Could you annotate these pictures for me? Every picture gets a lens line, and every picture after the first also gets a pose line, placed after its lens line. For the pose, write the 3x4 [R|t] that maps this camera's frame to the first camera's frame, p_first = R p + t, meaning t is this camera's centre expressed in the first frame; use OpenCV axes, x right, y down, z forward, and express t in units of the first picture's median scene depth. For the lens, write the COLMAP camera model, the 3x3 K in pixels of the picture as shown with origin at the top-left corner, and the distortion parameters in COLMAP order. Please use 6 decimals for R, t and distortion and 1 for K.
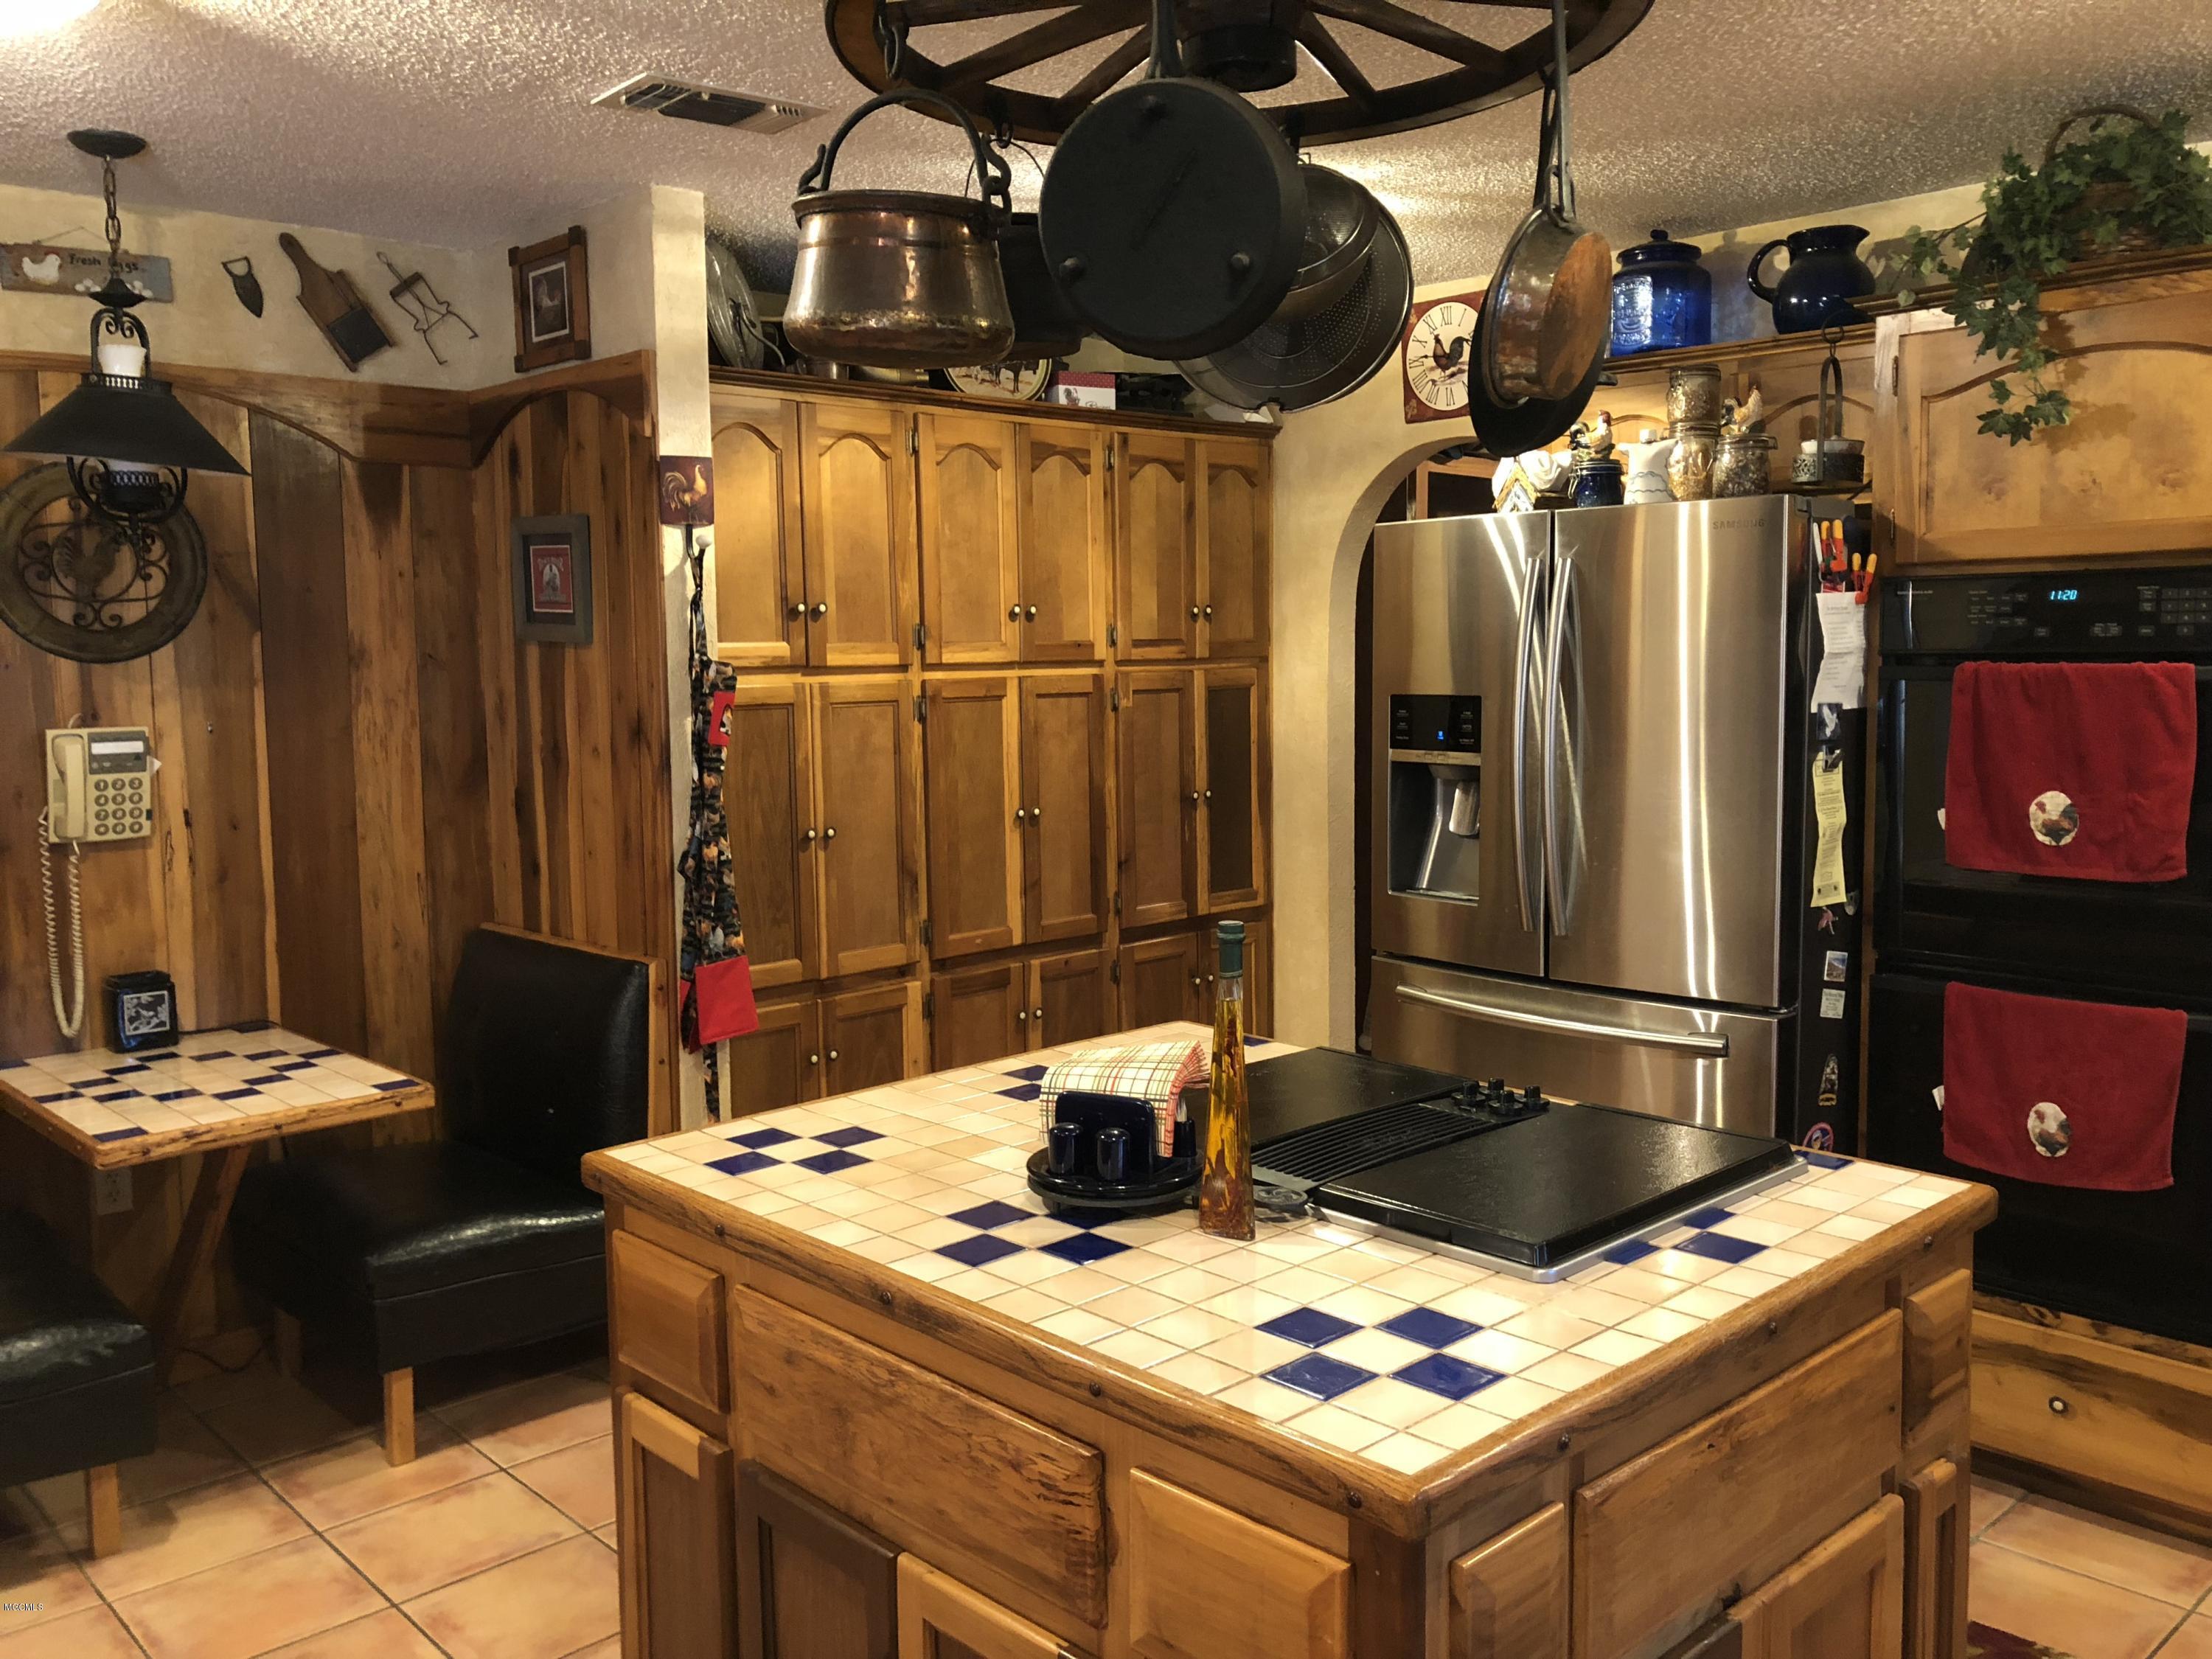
lens RADIAL K [[1824.7, 0, 1105.1], [0, 1824.7, 815.8], [0, 0, 1]] dist [0.032357, -0.025736]
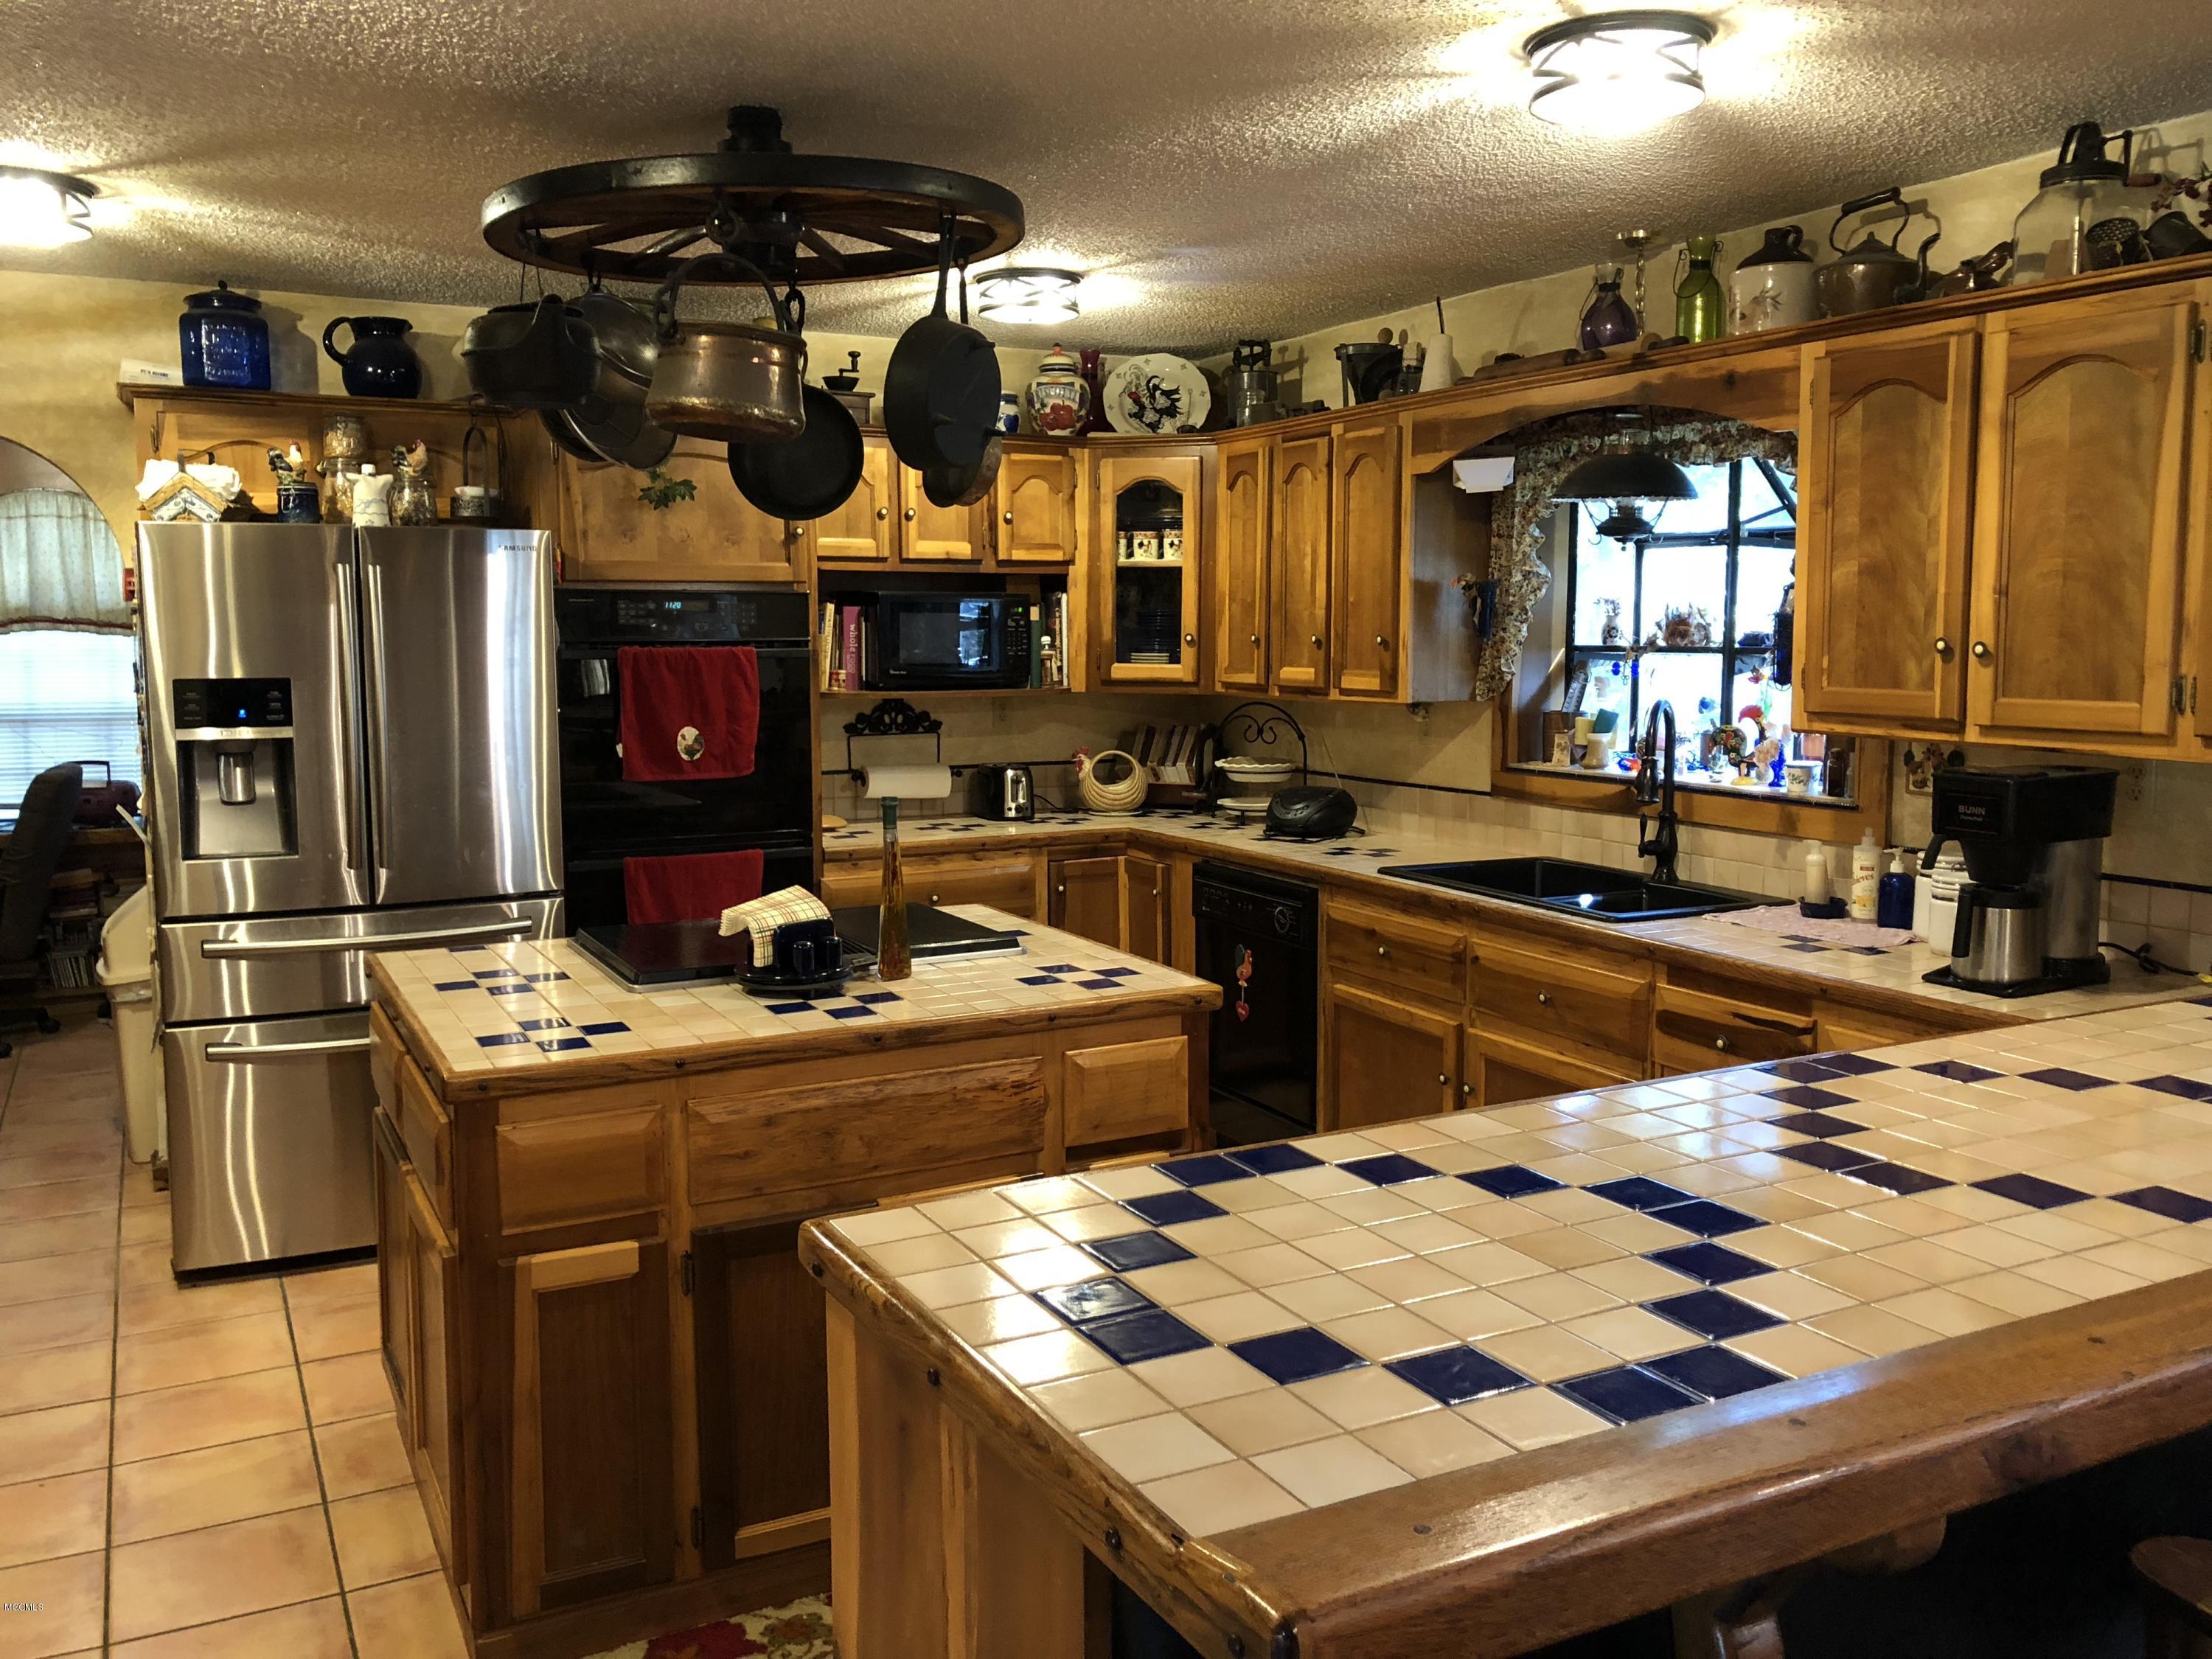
lens RADIAL K [[1824.7, 0, 1104.3], [0, 1824.7, 829.2], [0, 0, 1]] dist [0.032357, -0.025736]
pose [[0.266536, -0.097961, 0.958834, -0.924756], [0.092334, 0.992841, 0.075769, -0.011737], [-0.959392, 0.068337, 0.273673, 0.210978]]
